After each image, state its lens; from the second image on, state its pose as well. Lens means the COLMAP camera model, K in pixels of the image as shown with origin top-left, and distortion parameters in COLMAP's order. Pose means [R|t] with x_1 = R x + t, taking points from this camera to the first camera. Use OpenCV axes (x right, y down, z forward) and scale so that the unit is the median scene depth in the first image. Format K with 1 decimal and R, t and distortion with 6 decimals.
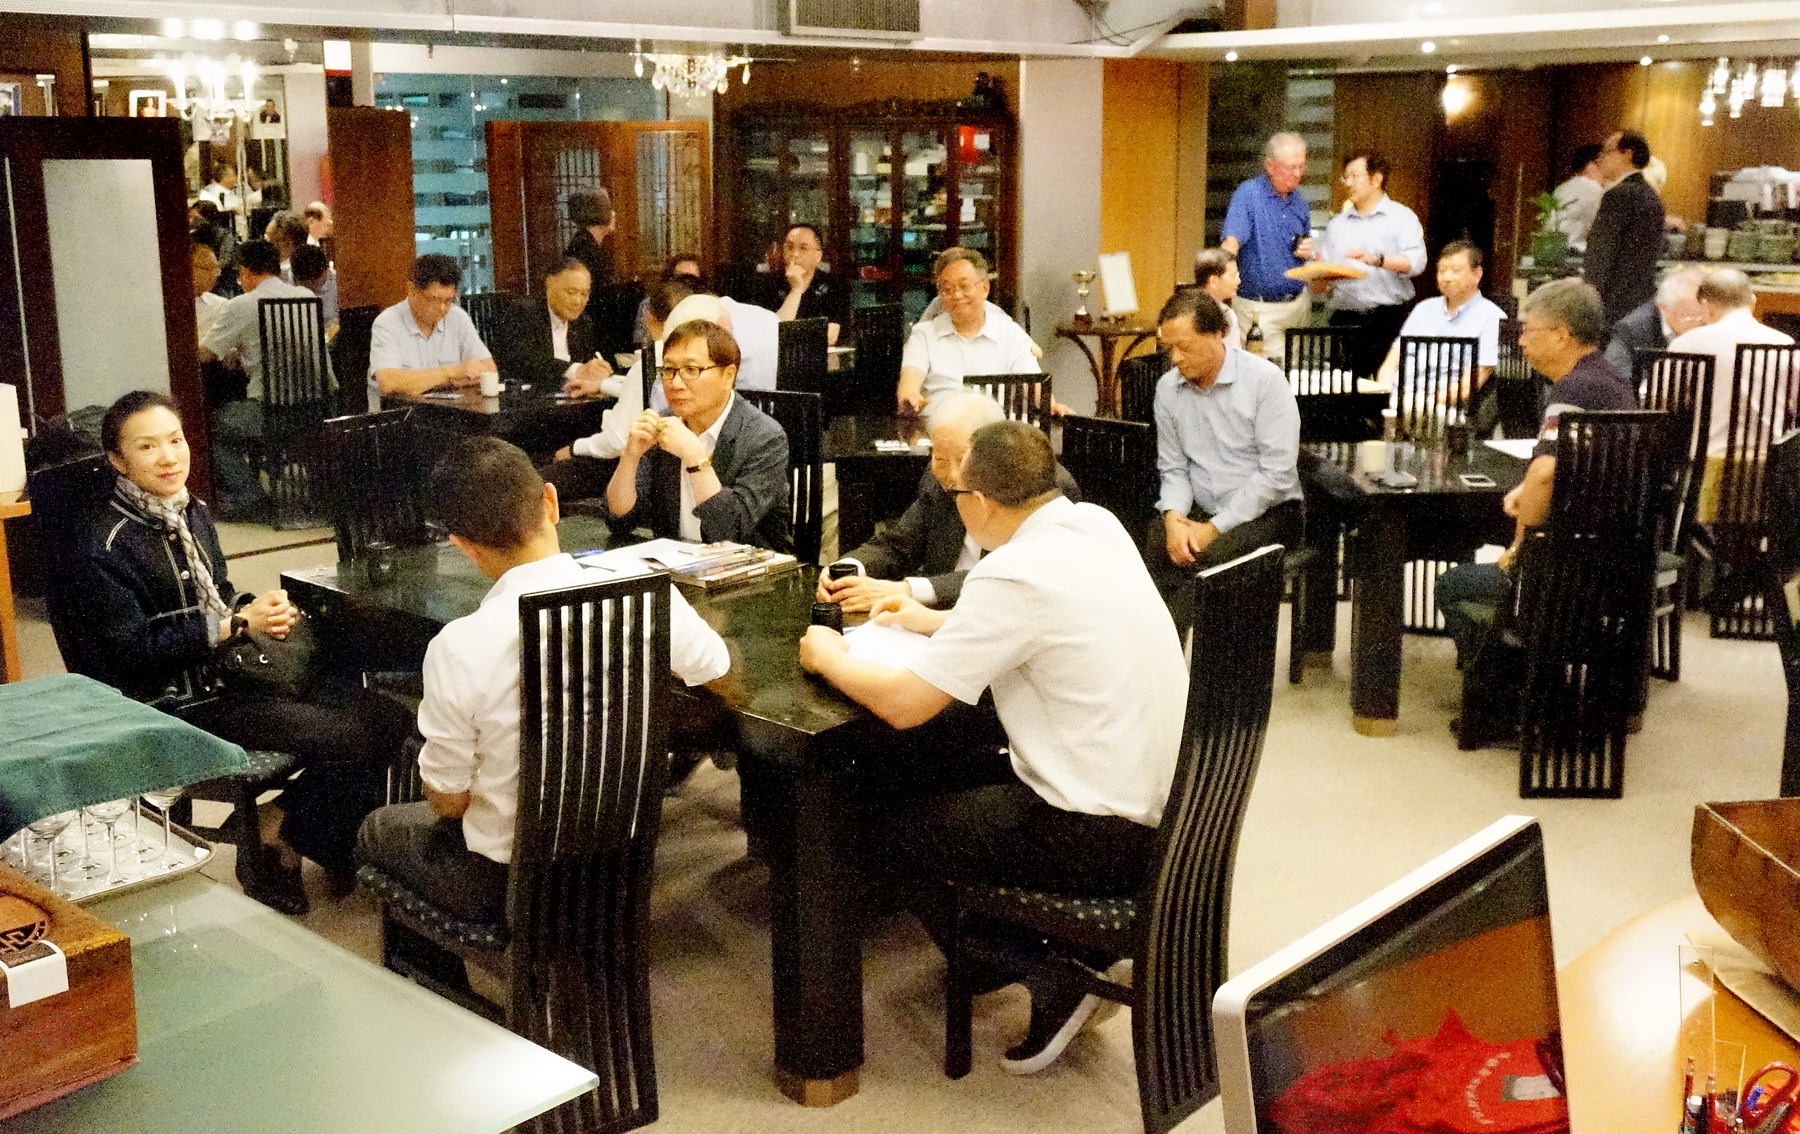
lens RADIAL K [[1849.8, 0, 887.6], [0, 1849.8, 596.5], [0, 0, 1]] dist [0.000899, -0.007435]
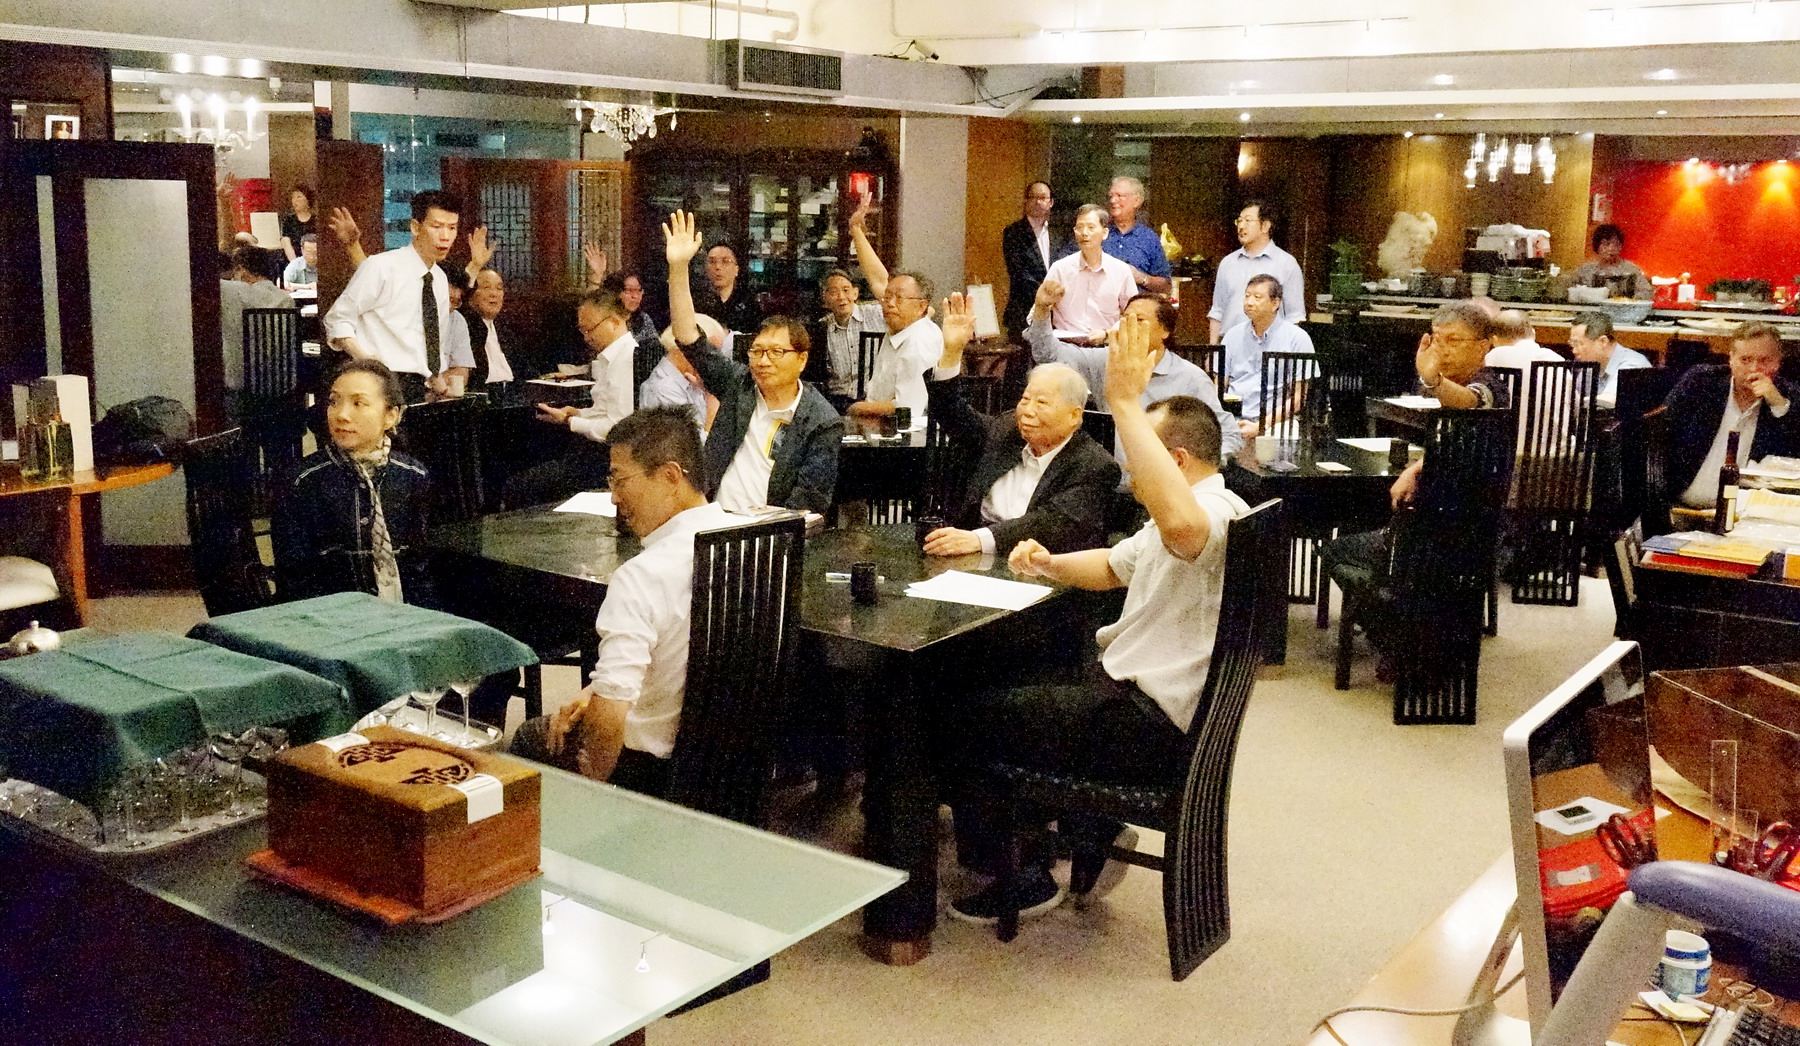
lens RADIAL K [[1691.9, 0, 900.0], [0, 1691.9, 523.0], [0, 0, 1]] dist [-0.005004, -0.005572]
pose [[0.992618, 0.001218, 0.121274, -0.060044], [0.004495, 0.998893, -0.046827, 0.013494], [-0.121197, 0.047026, 0.991514, -0.037589]]
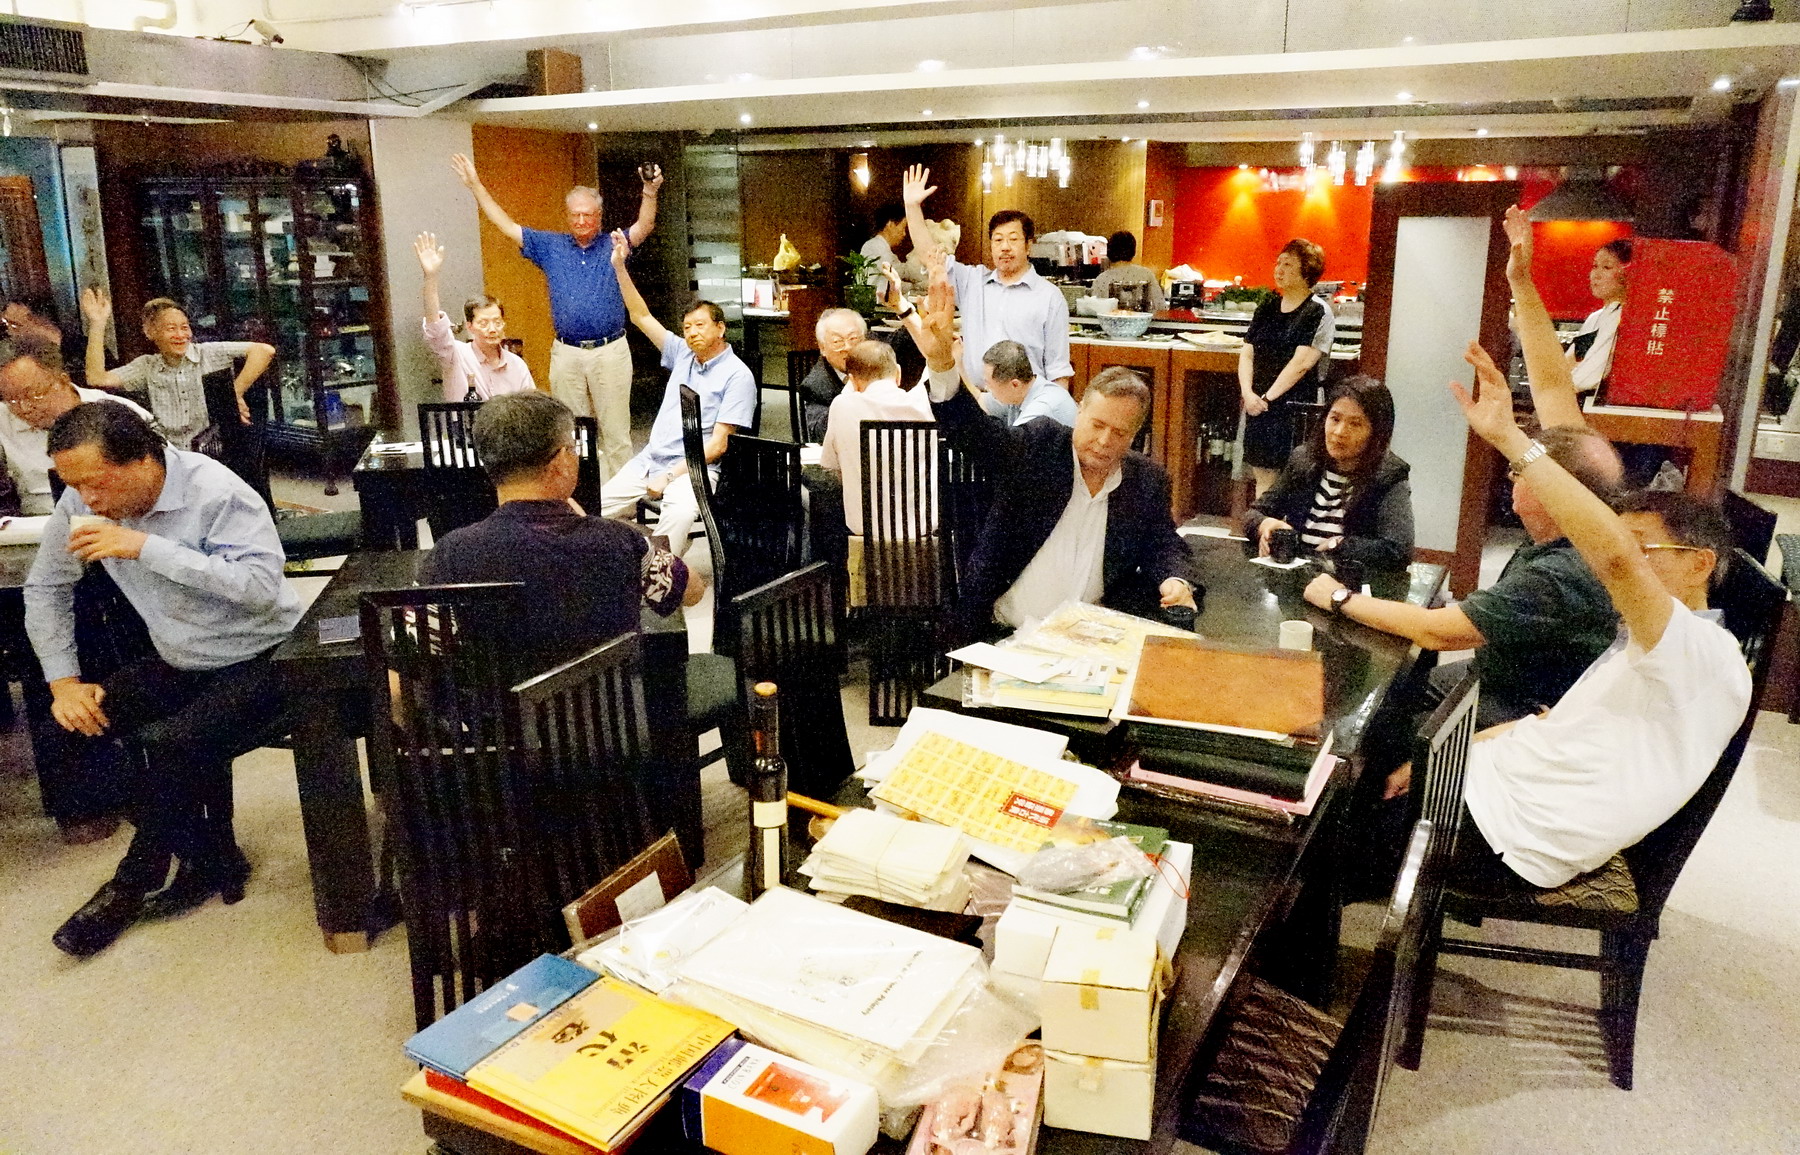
lens RADIAL K [[1240.5, 0, 900.0], [0, 1240.5, 577.5], [0, 0, 1]] dist [-0.020322, 0.004668]
pose [[0.976659, -0.048424, 0.209268, 0.219981], [0.038647, 0.997973, 0.050561, -0.057402], [-0.211293, -0.041293, 0.976550, 0.249129]]
